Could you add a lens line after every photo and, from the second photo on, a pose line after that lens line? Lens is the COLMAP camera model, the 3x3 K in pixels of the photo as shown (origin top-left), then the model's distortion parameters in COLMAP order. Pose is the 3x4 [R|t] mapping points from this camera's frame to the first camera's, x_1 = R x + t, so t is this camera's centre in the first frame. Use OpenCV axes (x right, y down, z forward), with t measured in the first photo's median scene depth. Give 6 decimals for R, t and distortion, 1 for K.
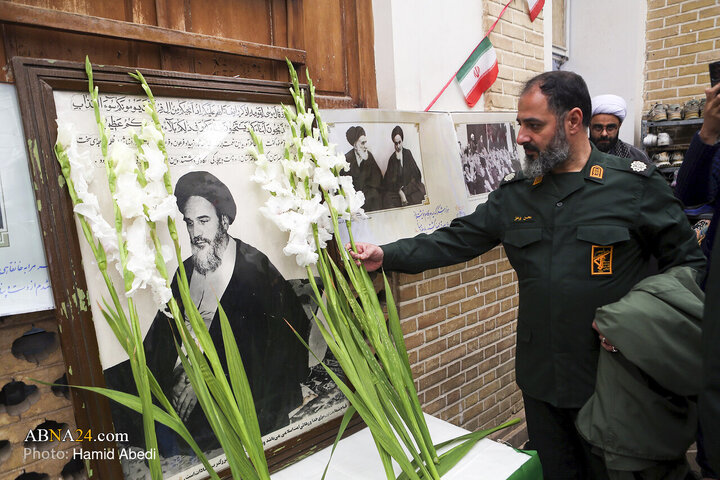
lens RADIAL K [[506.0, 0, 360.4], [0, 506.0, 254.3], [0, 0, 1]] dist [-0.087373, 0.061258]
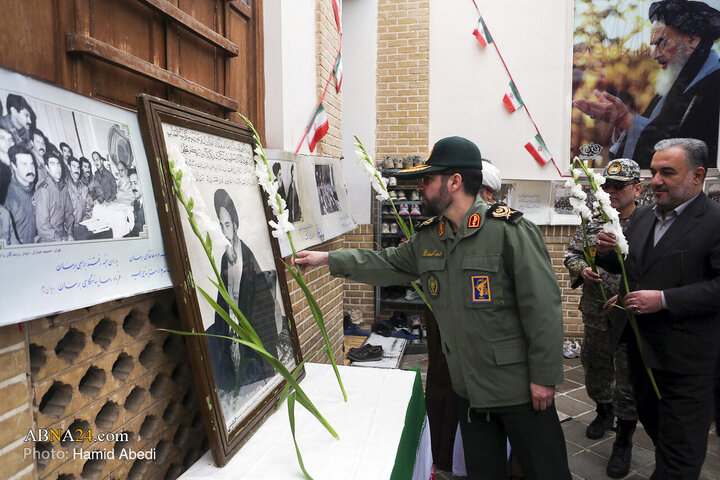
lens RADIAL K [[506.0, 0, 360.4], [0, 506.0, 254.3], [0, 0, 1]] dist [-0.087373, 0.061258]
pose [[0.816328, -0.017675, 0.577318, -0.560119], [0.052263, 0.997692, -0.043356, 0.061253], [-0.575220, 0.065565, 0.815367, -0.211946]]
